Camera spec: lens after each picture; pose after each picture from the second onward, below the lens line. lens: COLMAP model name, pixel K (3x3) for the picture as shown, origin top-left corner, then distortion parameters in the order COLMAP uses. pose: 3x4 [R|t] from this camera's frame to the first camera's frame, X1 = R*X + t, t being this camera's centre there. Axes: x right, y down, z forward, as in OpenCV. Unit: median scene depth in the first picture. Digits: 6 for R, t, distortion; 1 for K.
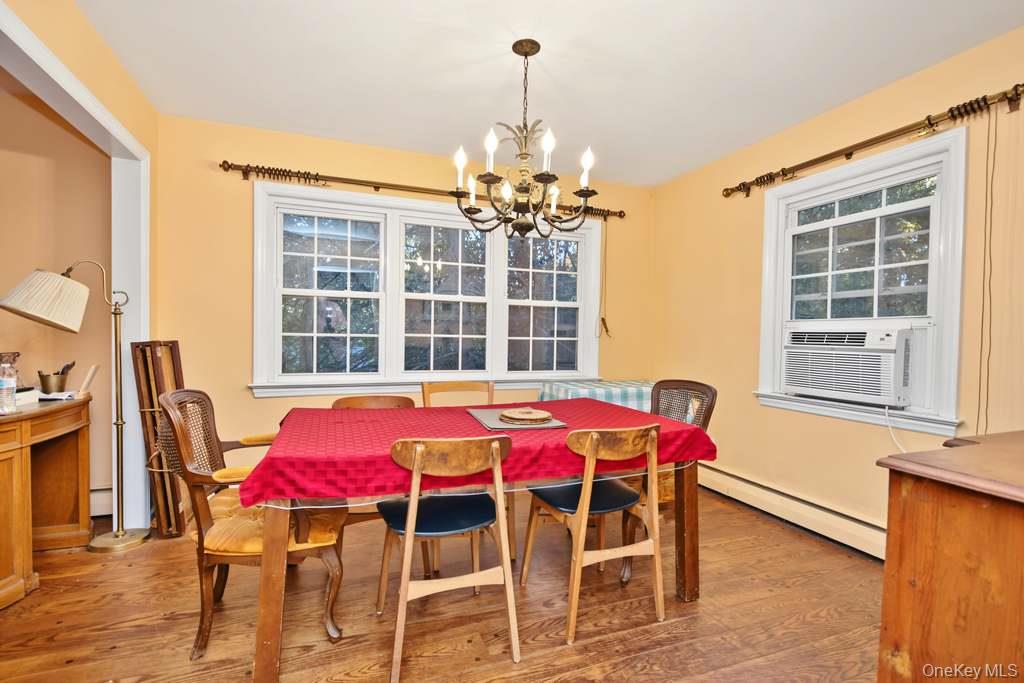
lens RADIAL K [[472.8, 0, 509.3], [0, 472.8, 338.5], [0, 0, 1]] dist [0.000755, -0.003891]
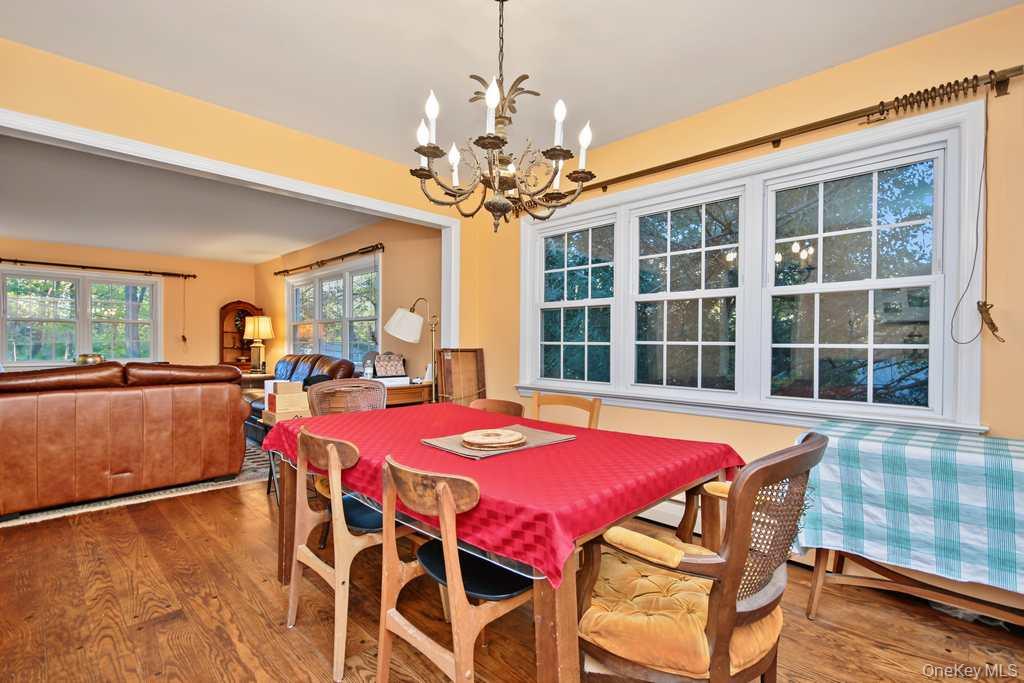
lens RADIAL K [[472.8, 0, 513.6], [0, 472.8, 338.1], [0, 0, 1]] dist [0.000755, -0.003891]
pose [[0.419124, -0.017125, -0.907768, 0.576905], [-0.000381, 0.999819, -0.019037, 0.001717], [0.907929, 0.008325, 0.419041, 0.504701]]
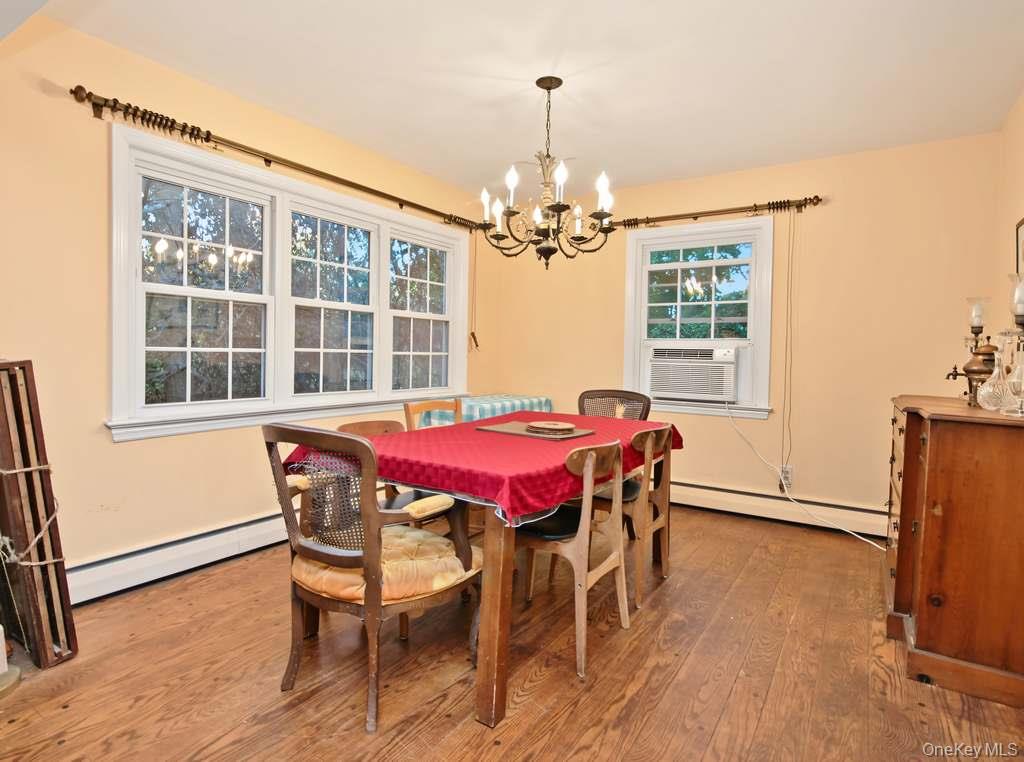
lens RADIAL K [[564.3, 0, 497.5], [0, 564.3, 352.8], [0, 0, 1]] dist [0.003281, -0.002828]
pose [[0.814017, -0.001131, 0.580840, -0.594743], [-0.002445, 0.999983, 0.005373, -0.009310], [-0.580836, -0.005794, 0.814000, 0.018326]]
